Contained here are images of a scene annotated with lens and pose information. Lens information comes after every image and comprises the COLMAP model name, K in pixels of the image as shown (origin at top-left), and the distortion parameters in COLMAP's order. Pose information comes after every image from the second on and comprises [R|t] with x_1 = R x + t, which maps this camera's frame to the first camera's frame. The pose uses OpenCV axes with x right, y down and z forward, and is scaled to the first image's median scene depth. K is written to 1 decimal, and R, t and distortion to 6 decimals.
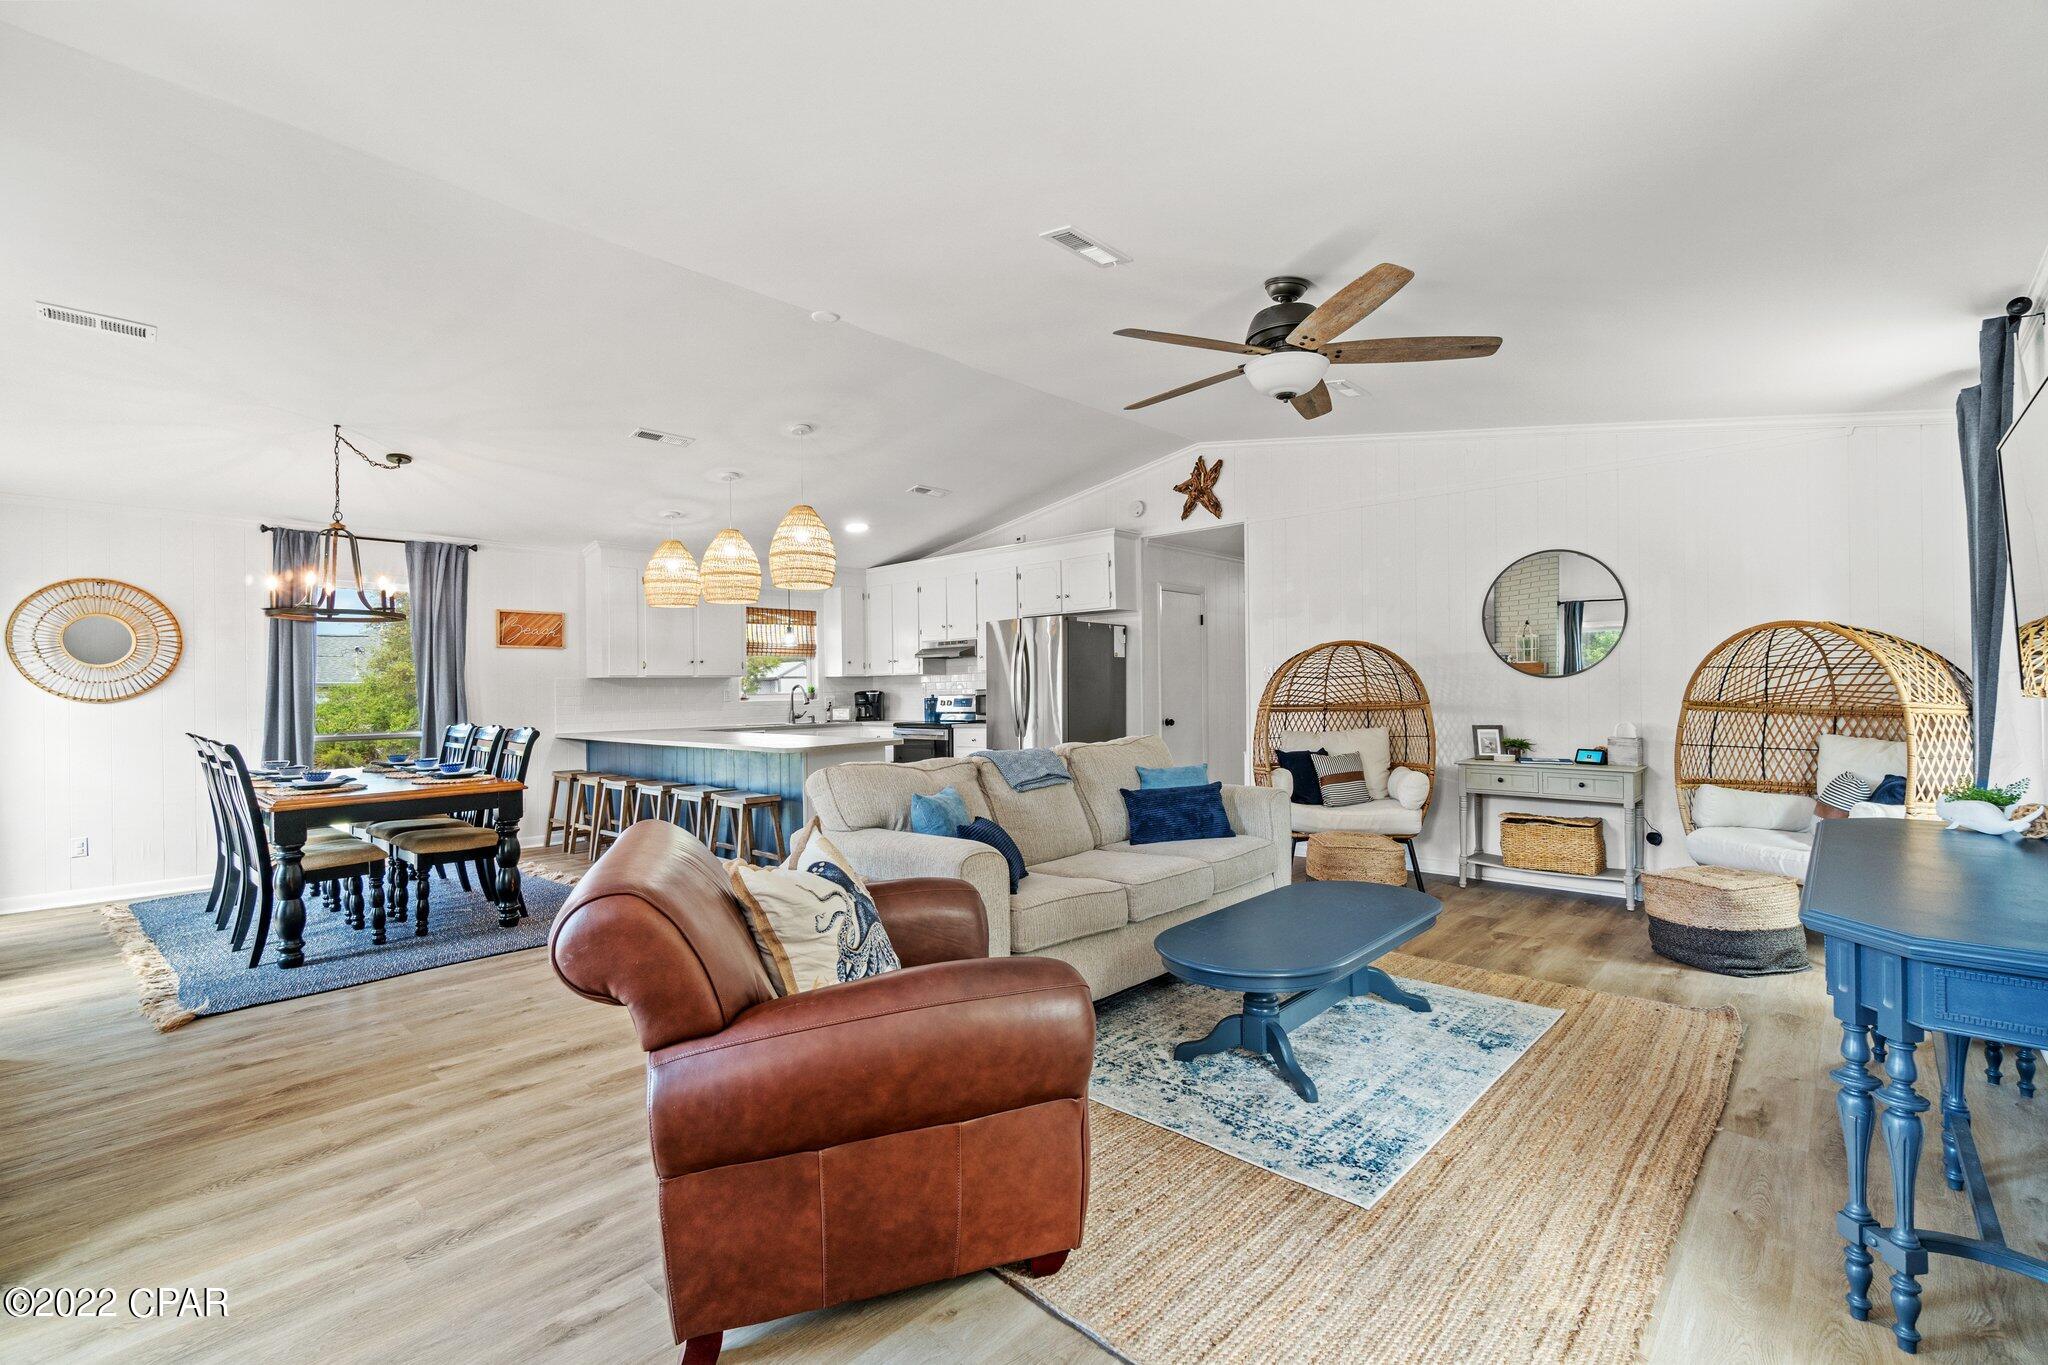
lens RADIAL K [[893.8, 0, 1018.6], [0, 893.8, 679.1], [0, 0, 1]] dist [-0.000701, 0.000577]
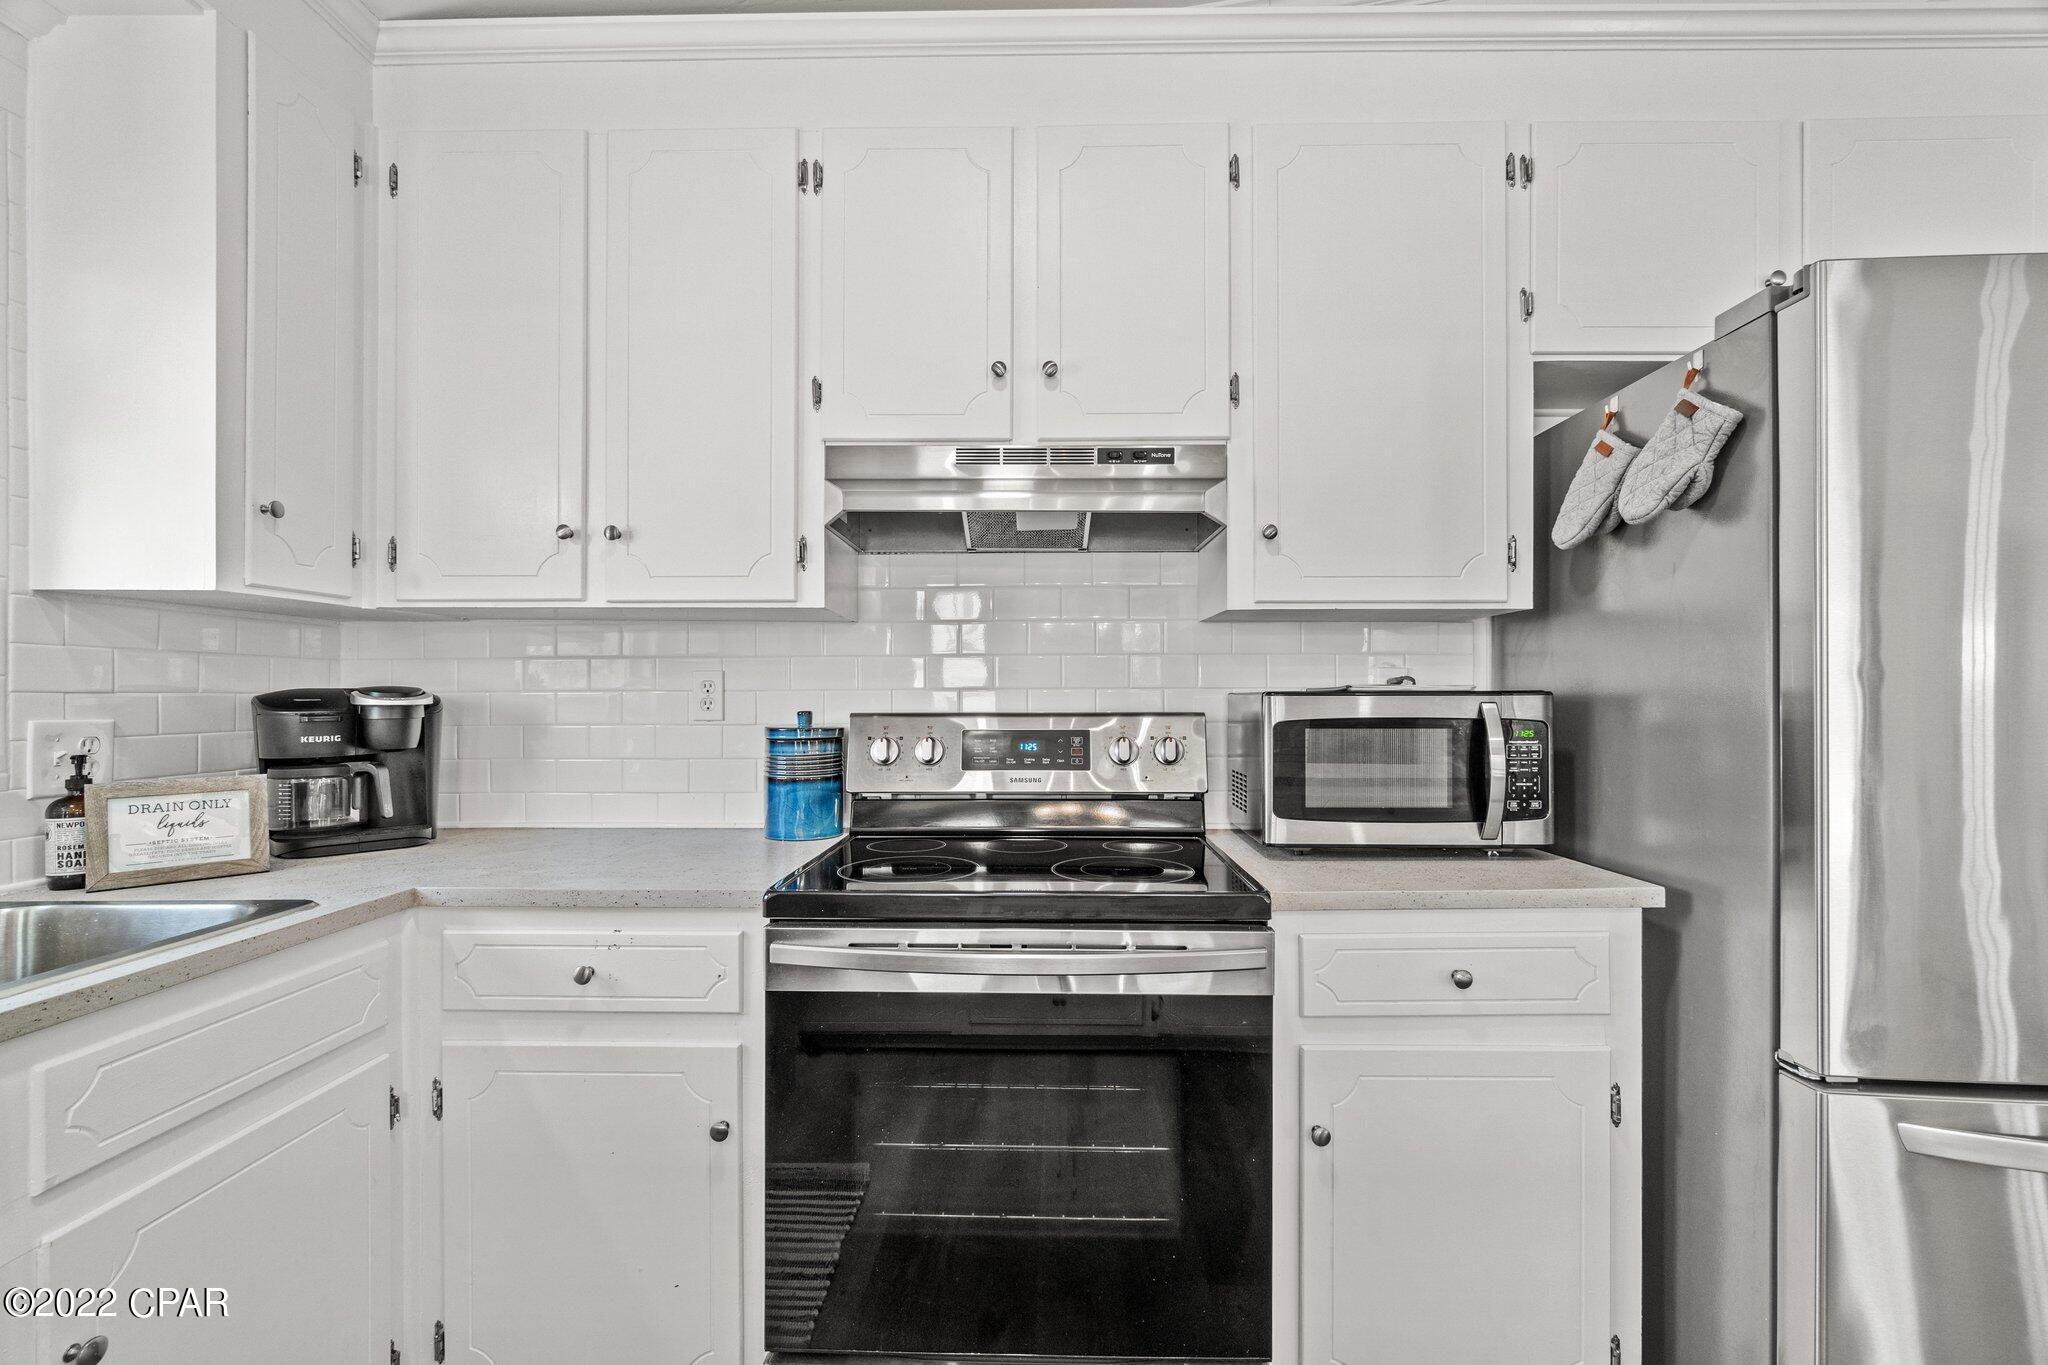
lens RADIAL K [[878.4, 0, 1027.9], [0, 878.4, 688.7], [0, 0, 1]] dist [-0.003362, -0.000937]
pose [[0.736783, 0.018842, 0.675867, -0.248533], [-0.019688, 0.999786, -0.006410, 0.015230], [-0.675842, -0.008584, 0.736996, 1.006177]]
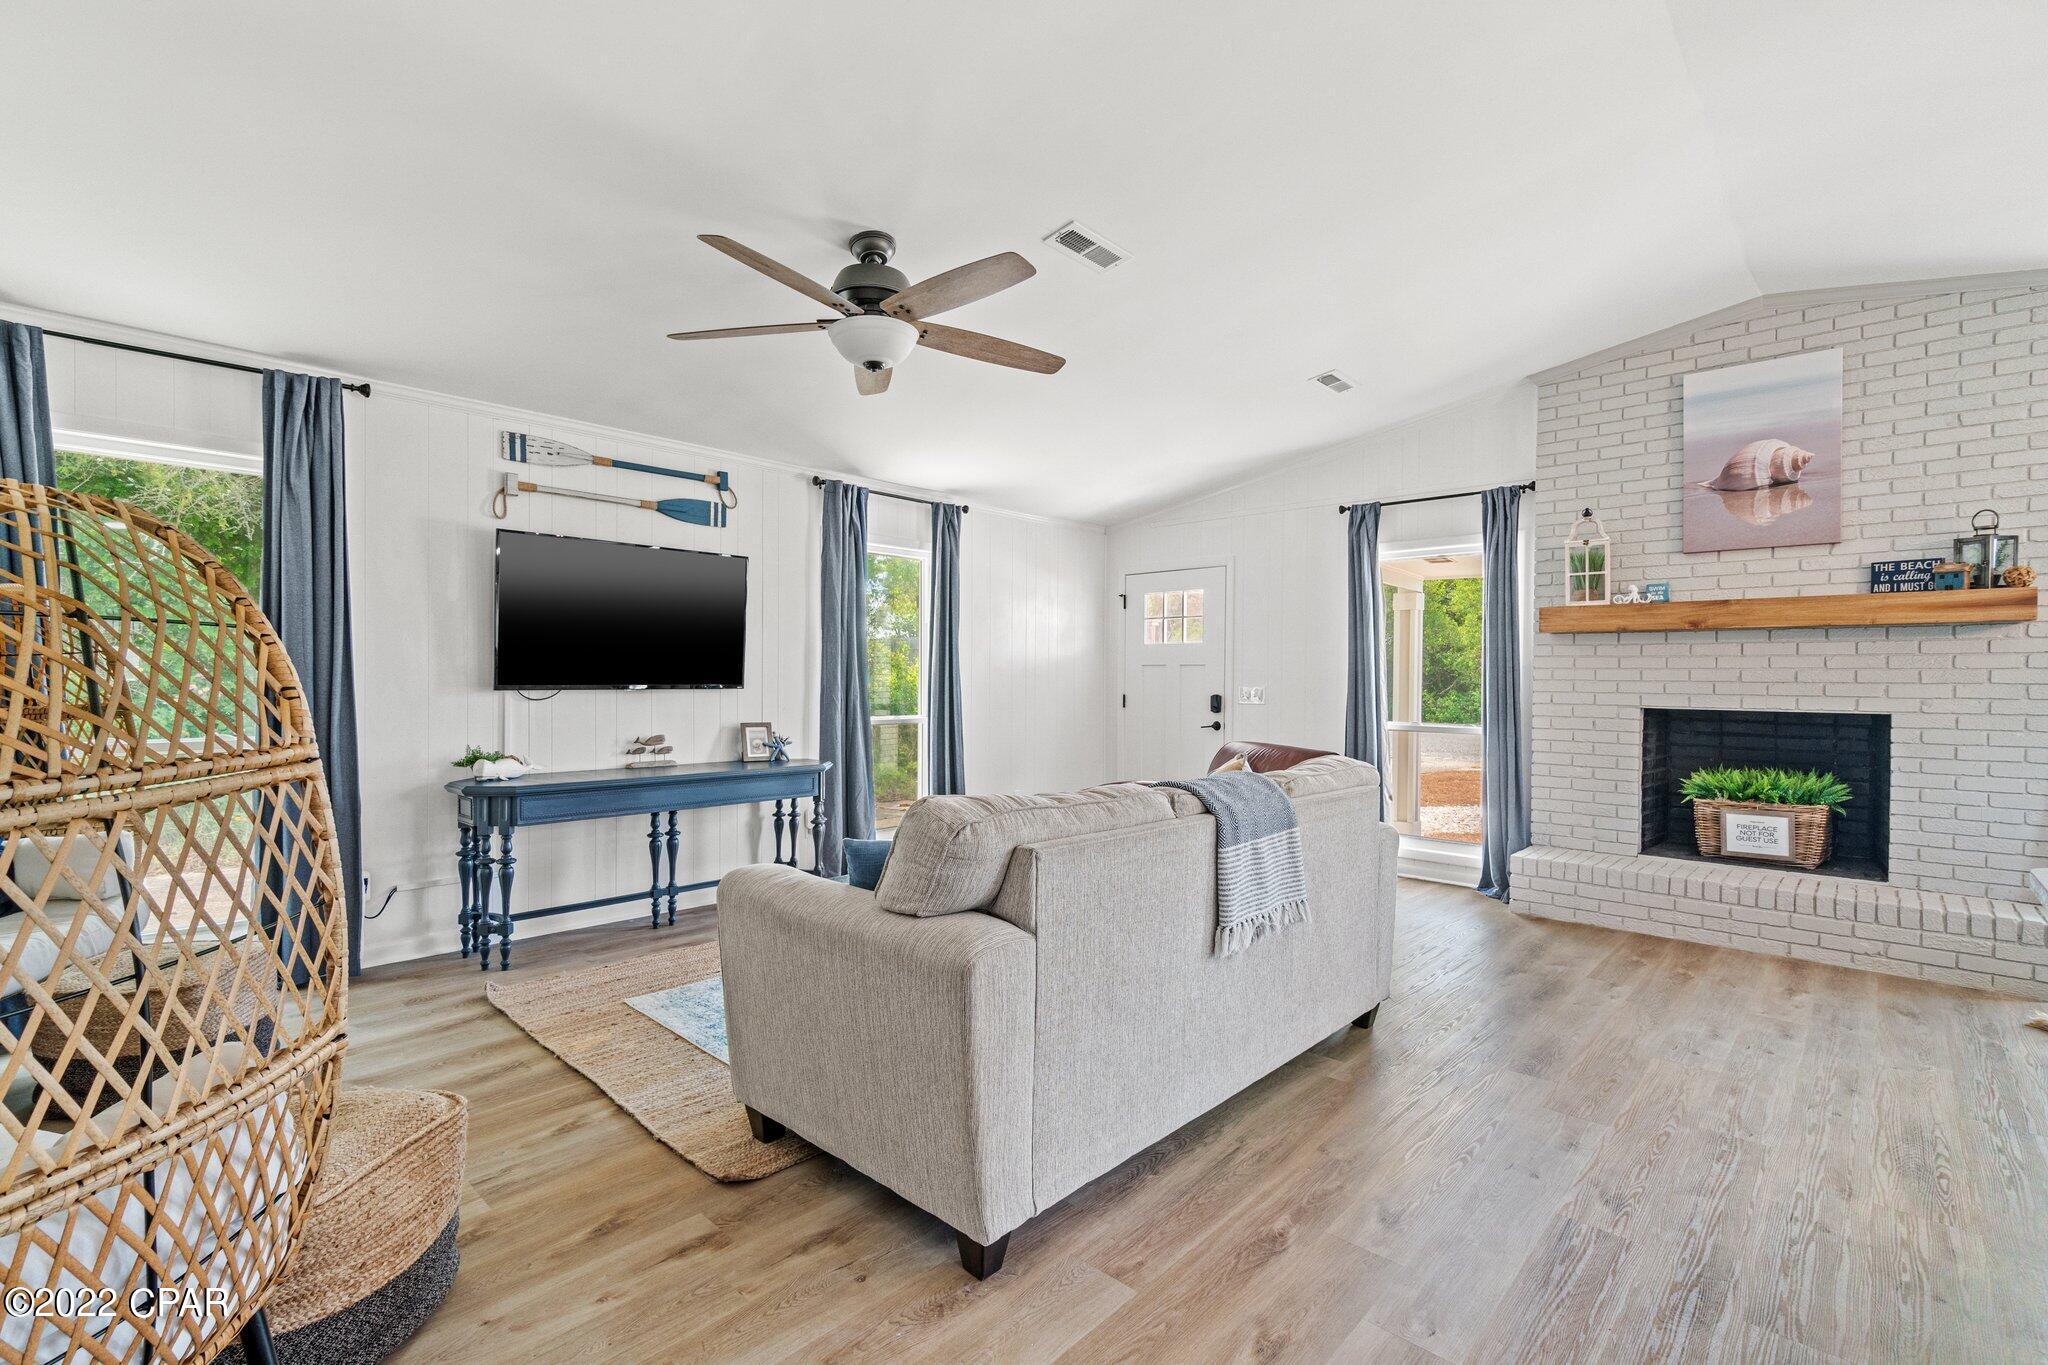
lens RADIAL K [[918.9, 0, 1019.7], [0, 918.9, 686.9], [0, 0, 1]] dist [-0.000244, -0.000061]
pose [[-0.999977, 0.006668, -0.001533, 0.071487], [0.006678, 0.999955, -0.006664, 0.010617], [0.001489, -0.006674, -0.999977, 0.921488]]
